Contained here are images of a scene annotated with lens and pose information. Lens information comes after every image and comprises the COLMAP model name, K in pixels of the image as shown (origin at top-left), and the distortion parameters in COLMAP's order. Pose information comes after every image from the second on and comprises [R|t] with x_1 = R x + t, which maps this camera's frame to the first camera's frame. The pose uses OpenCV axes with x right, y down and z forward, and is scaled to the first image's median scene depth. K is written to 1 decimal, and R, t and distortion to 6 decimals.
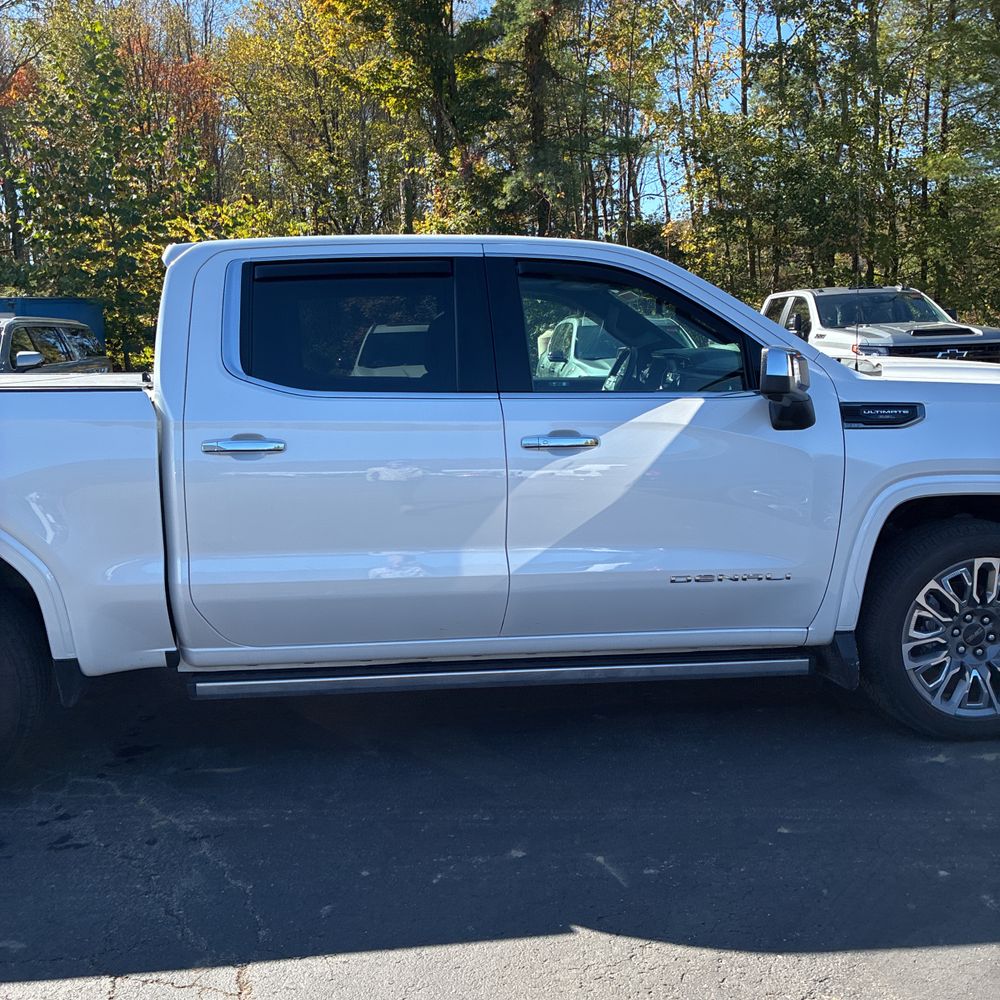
lens RADIAL K [[1001.8, 0, 494.5], [0, 1001.8, 501.2], [0, 0, 1]] dist [0.012595, 0.000000]
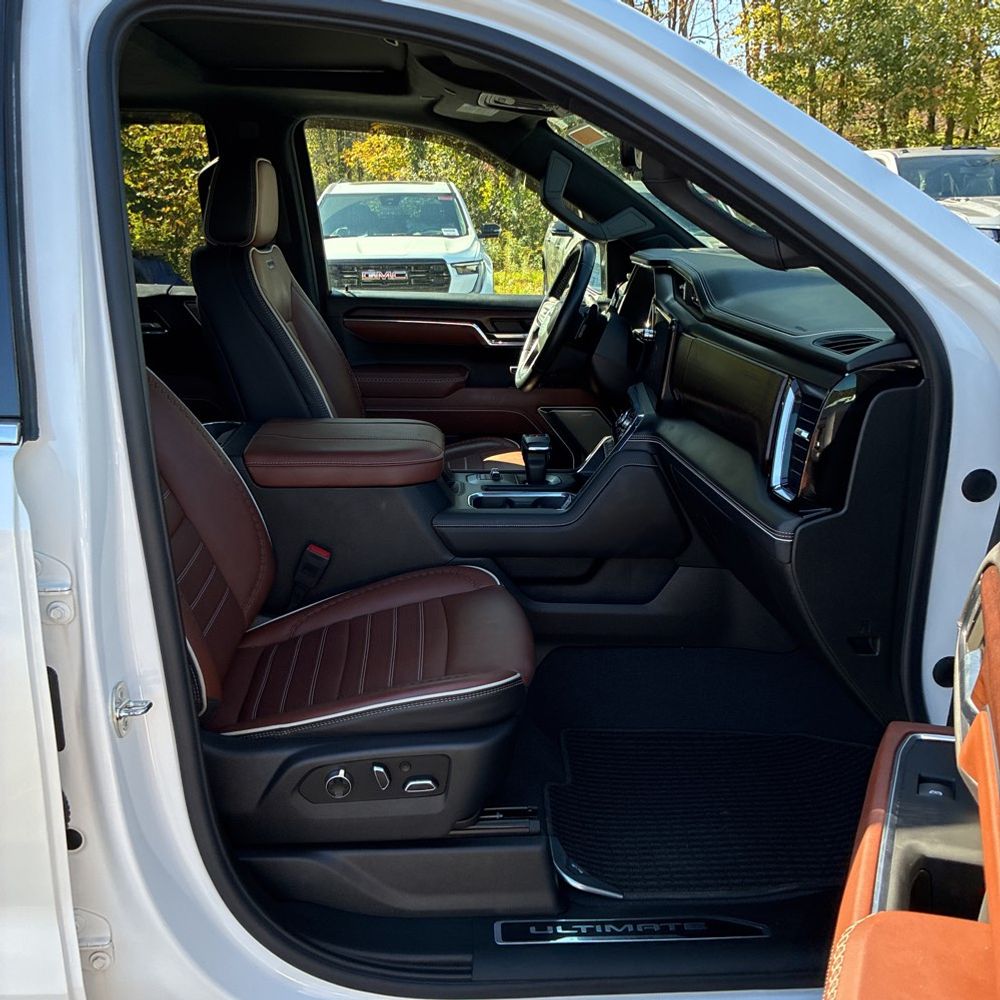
lens RADIAL K [[1001.8, 0, 495.1], [0, 1001.8, 499.0], [0, 0, 1]] dist [0.012595, 0.000000]
pose [[0.999005, 0.033478, -0.029458, 0.021785], [-0.029405, 0.991176, 0.129248, -0.018167], [0.033525, -0.128254, 0.991175, 0.098970]]
